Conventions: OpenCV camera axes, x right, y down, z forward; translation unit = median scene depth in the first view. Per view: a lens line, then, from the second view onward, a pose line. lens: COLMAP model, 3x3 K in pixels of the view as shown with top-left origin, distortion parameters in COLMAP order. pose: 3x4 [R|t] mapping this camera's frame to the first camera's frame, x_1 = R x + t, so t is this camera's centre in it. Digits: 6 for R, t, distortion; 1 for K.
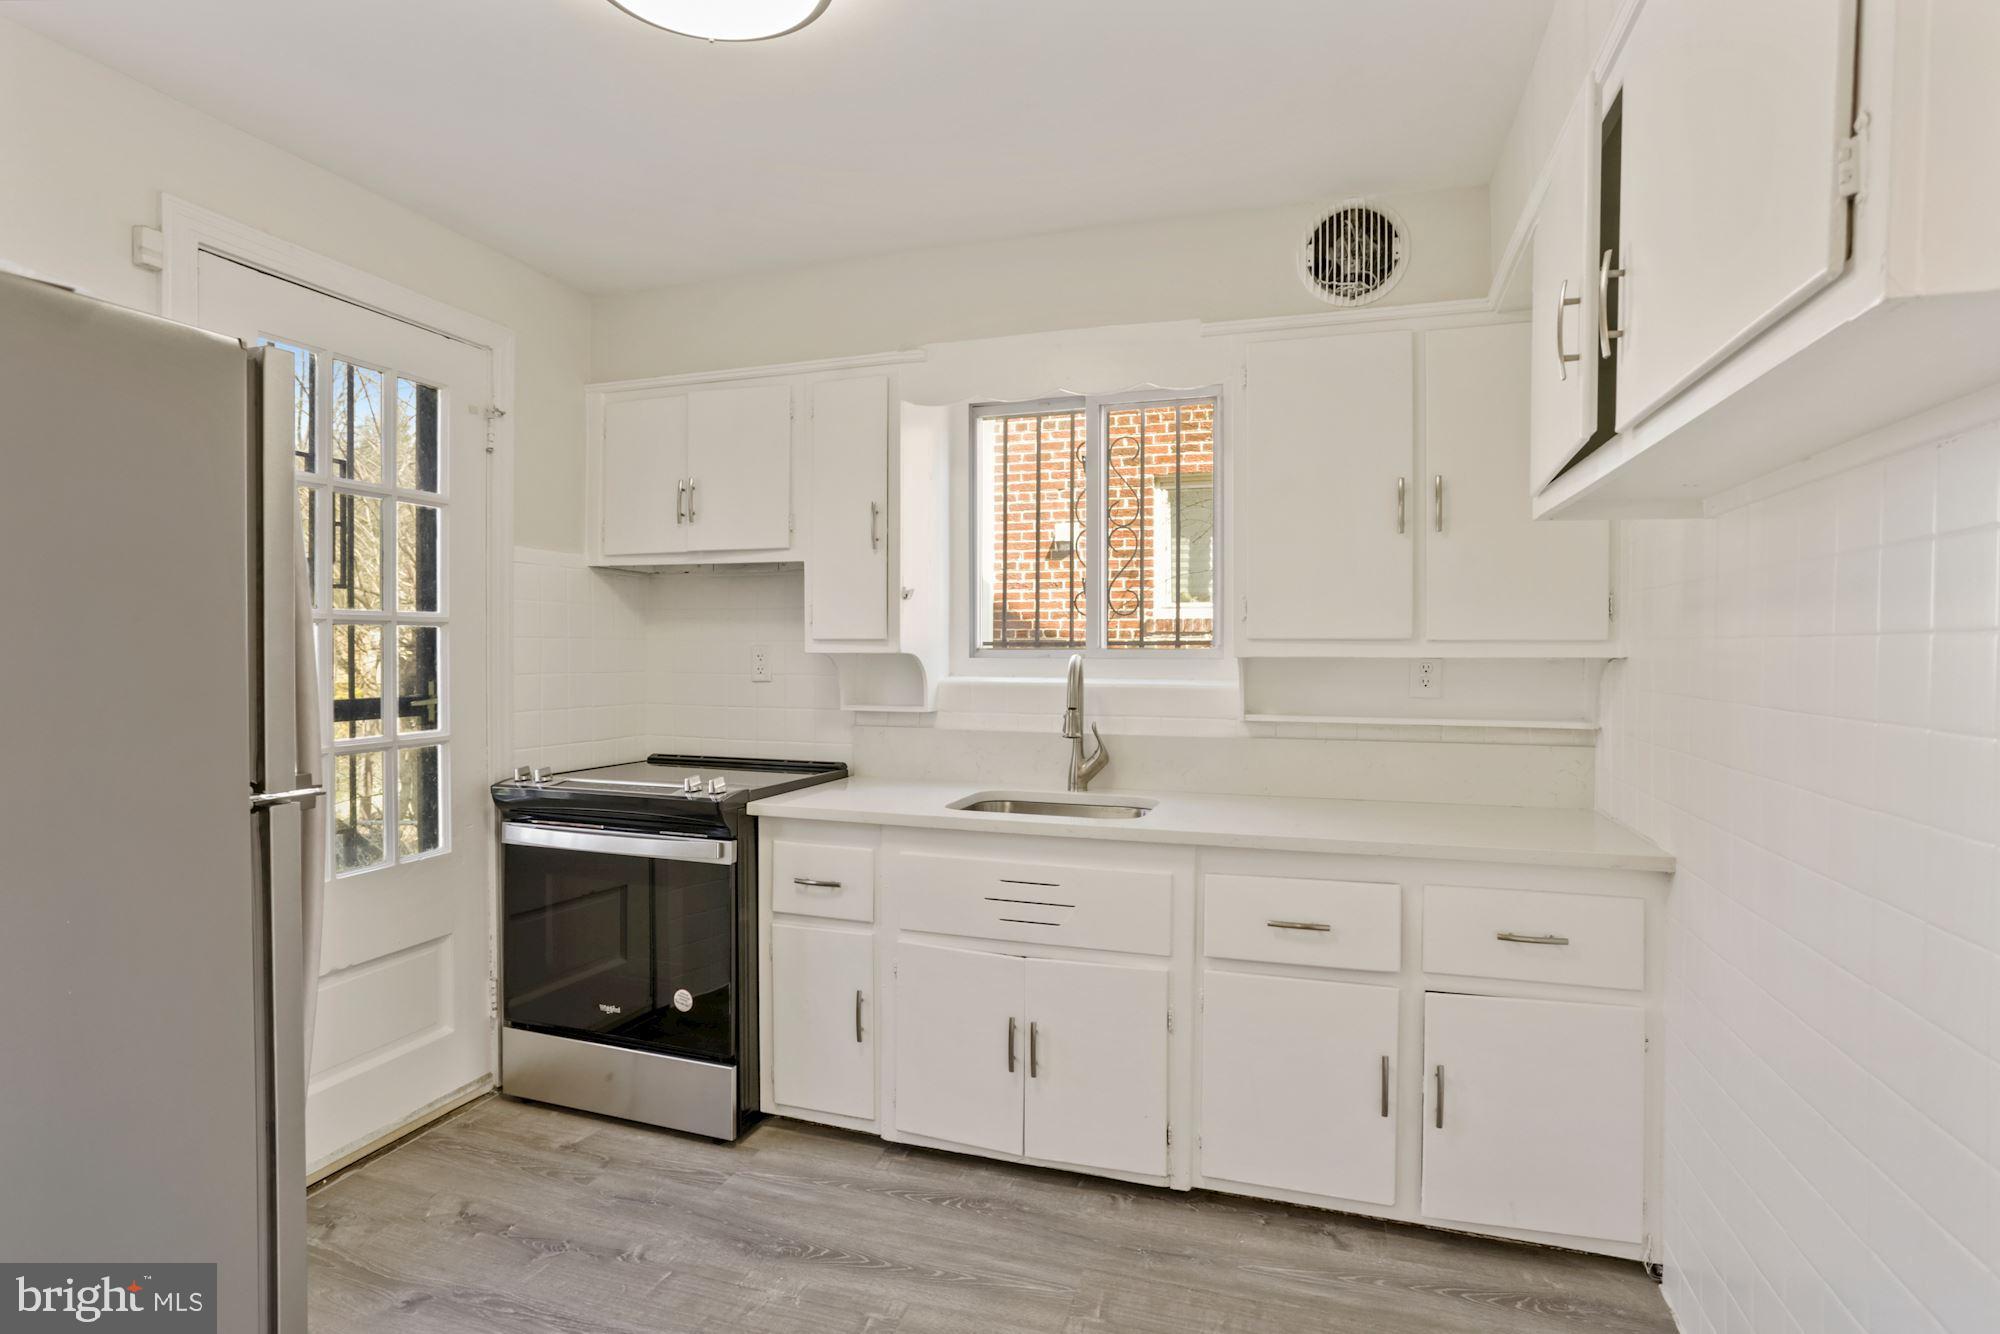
lens RADIAL K [[983.2, 0, 999.2], [0, 983.2, 660.5], [0, 0, 1]] dist [-0.047132, 0.027568]
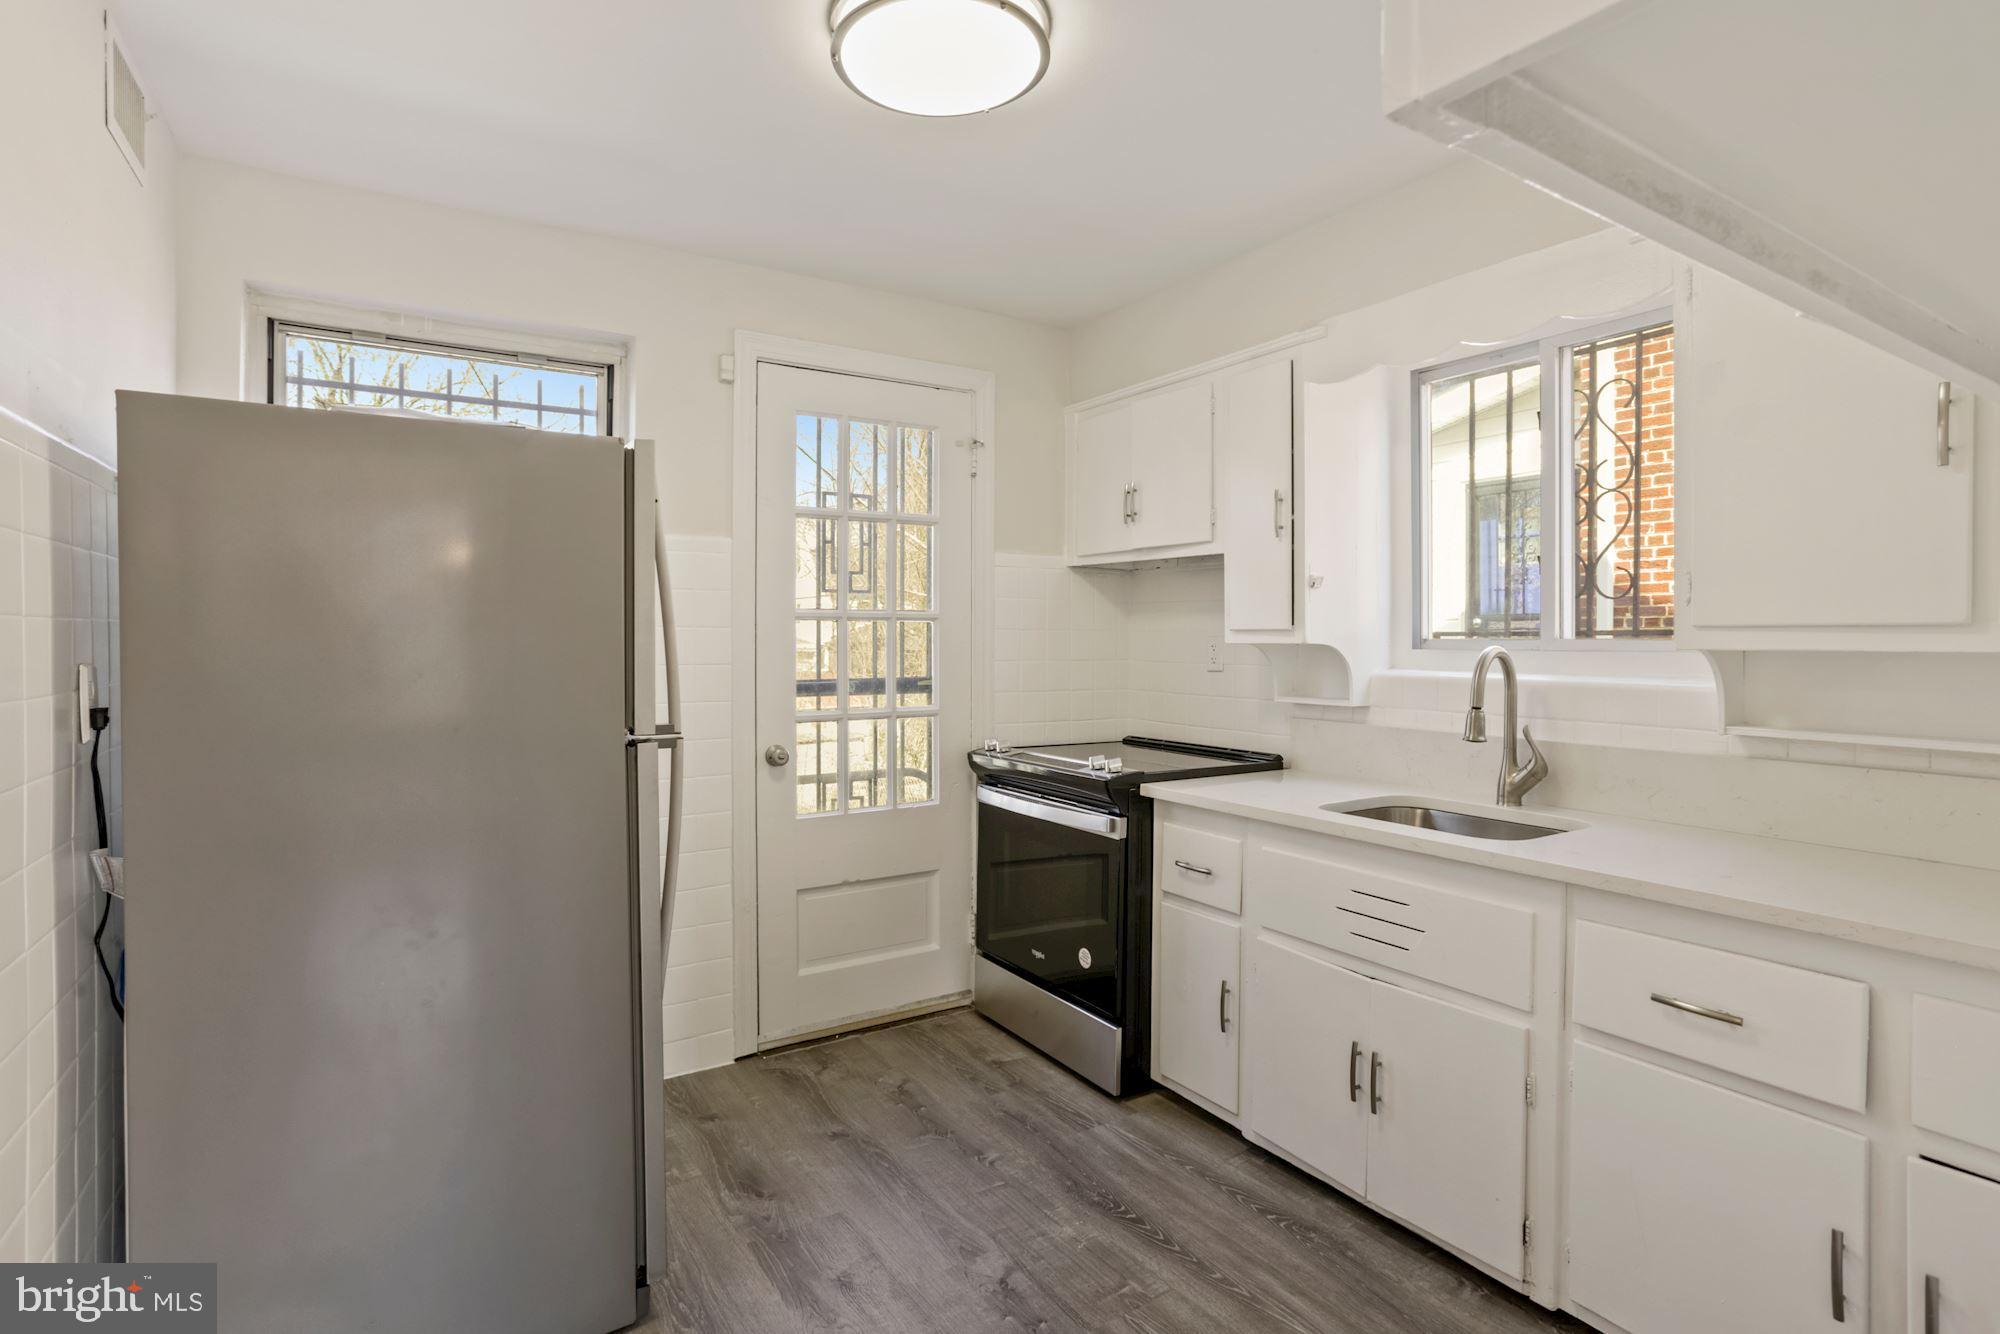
lens RADIAL K [[983.2, 0, 1001.4], [0, 983.2, 645.4], [0, 0, 1]] dist [-0.047132, 0.027568]
pose [[0.779685, 0.003748, -0.626161, 0.295326], [-0.007883, 0.999962, -0.003831, 0.000174], [0.626123, 0.007923, 0.779684, 0.074241]]
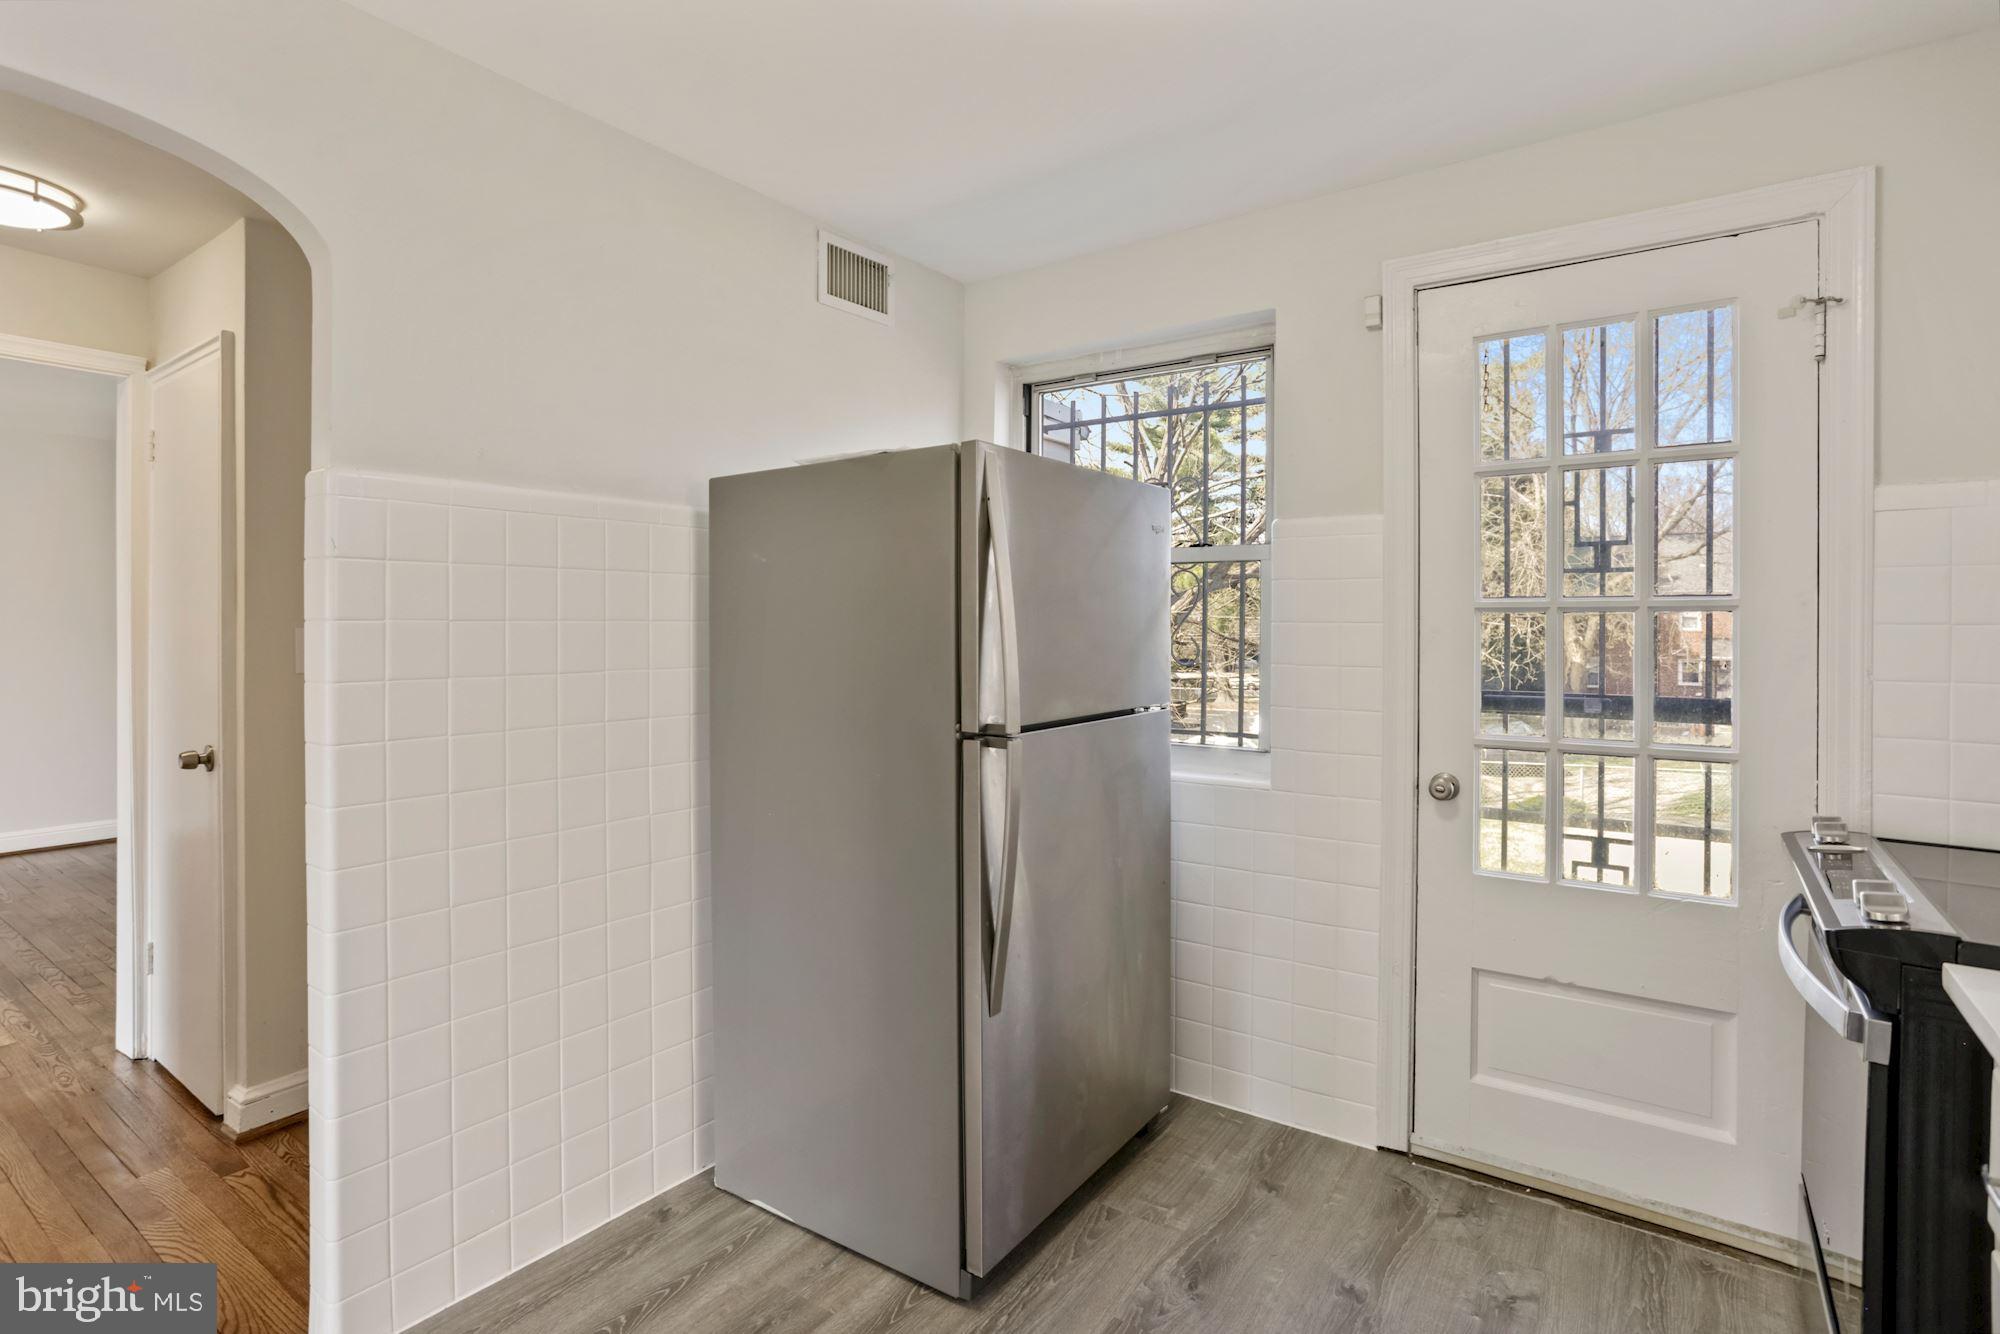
lens RADIAL K [[983.2, 0, 992.3], [0, 983.2, 622.9], [0, 0, 1]] dist [-0.047132, 0.027568]
pose [[-0.281589, -0.000454, -0.959535, 0.343306], [-0.013375, 0.999905, 0.003452, -0.021453], [0.959442, 0.013806, -0.281568, 0.682339]]
